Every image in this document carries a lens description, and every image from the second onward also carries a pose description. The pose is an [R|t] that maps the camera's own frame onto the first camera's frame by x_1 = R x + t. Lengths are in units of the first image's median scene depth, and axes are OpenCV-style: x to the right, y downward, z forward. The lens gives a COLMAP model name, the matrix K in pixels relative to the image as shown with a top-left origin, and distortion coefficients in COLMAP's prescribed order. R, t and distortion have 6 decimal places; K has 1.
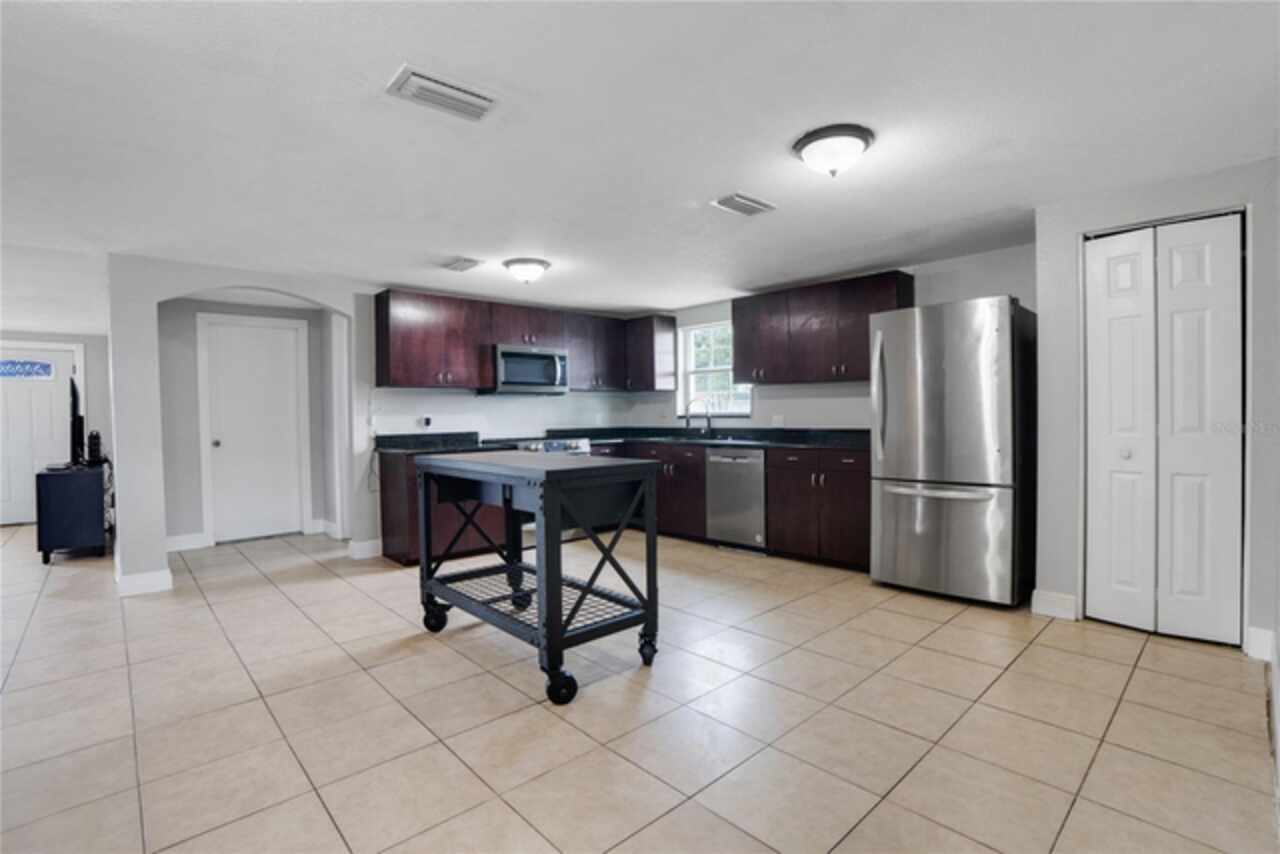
lens RADIAL K [[590.2, 0, 637.8], [0, 590.2, 424.8], [0, 0, 1]] dist [-0.024972, 0.003423]
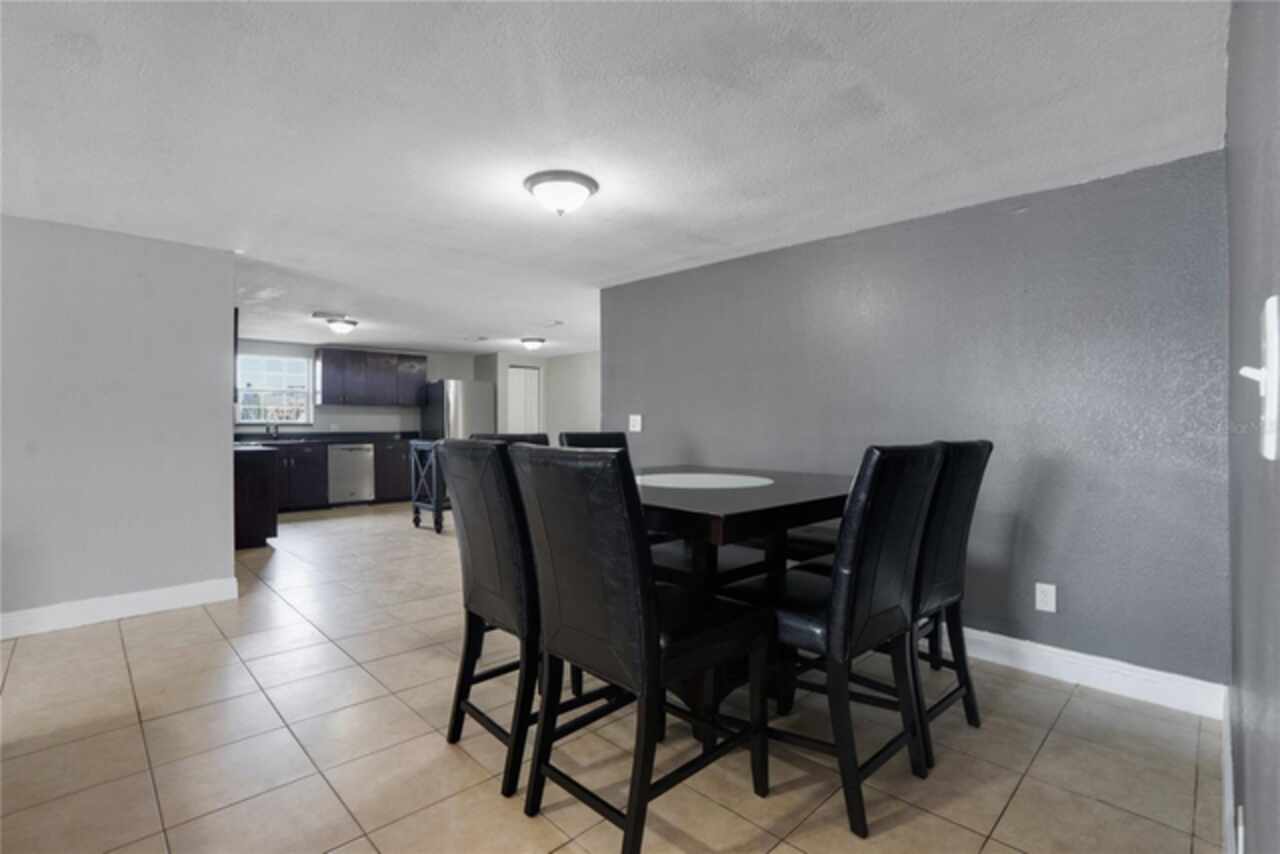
lens RADIAL K [[590.2, 0, 636.6], [0, 590.2, 423.7], [0, 0, 1]] dist [-0.024972, 0.003423]
pose [[-0.019245, 0.013779, 0.999720, -1.567993], [0.015151, 0.999794, -0.013489, 0.018050], [-0.999700, 0.014887, -0.019450, 0.313574]]
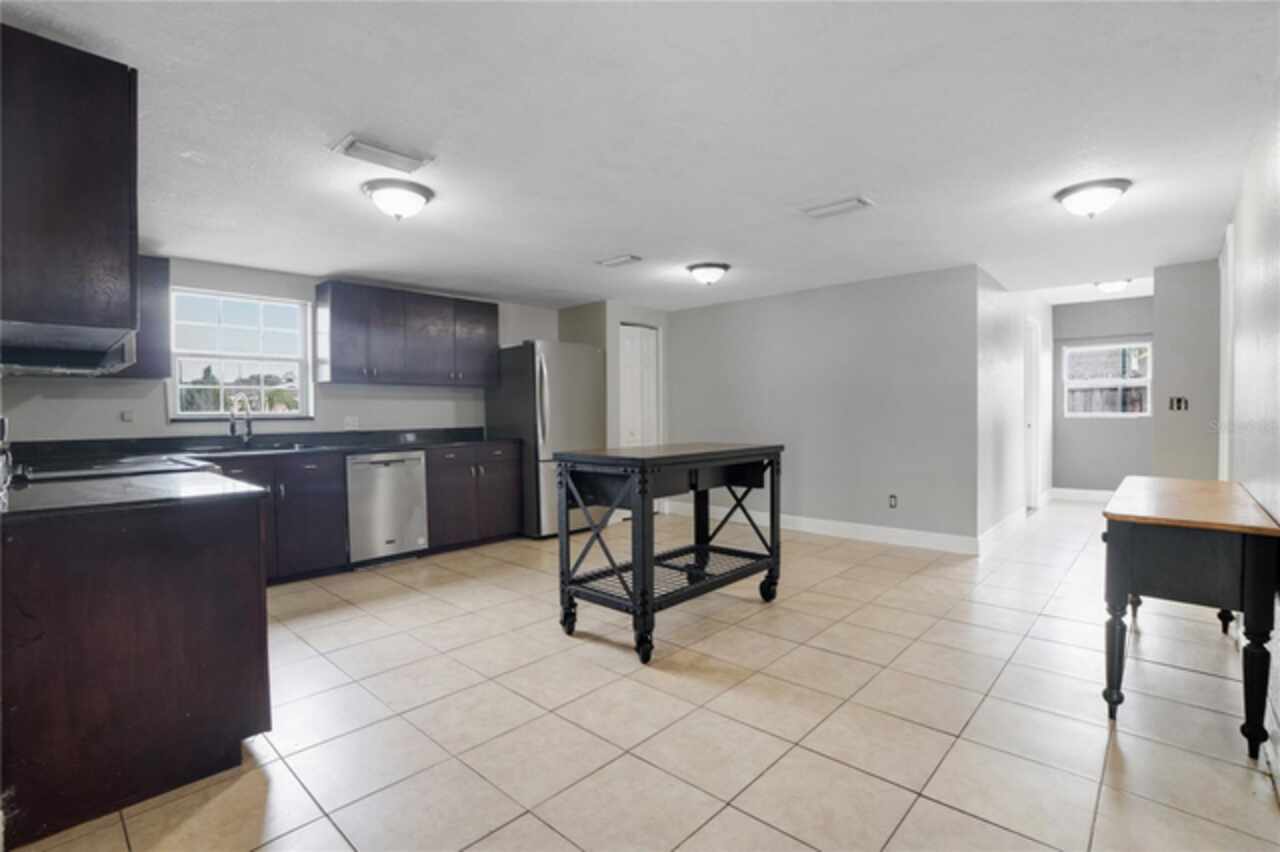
lens RADIAL K [[590.2, 0, 645.6], [0, 590.2, 419.0], [0, 0, 1]] dist [-0.024972, 0.003423]
pose [[-0.077846, -0.000767, 0.996965, -0.854240], [0.028612, 0.999586, 0.003003, -0.002964], [-0.996555, 0.028759, -0.077792, 0.752131]]
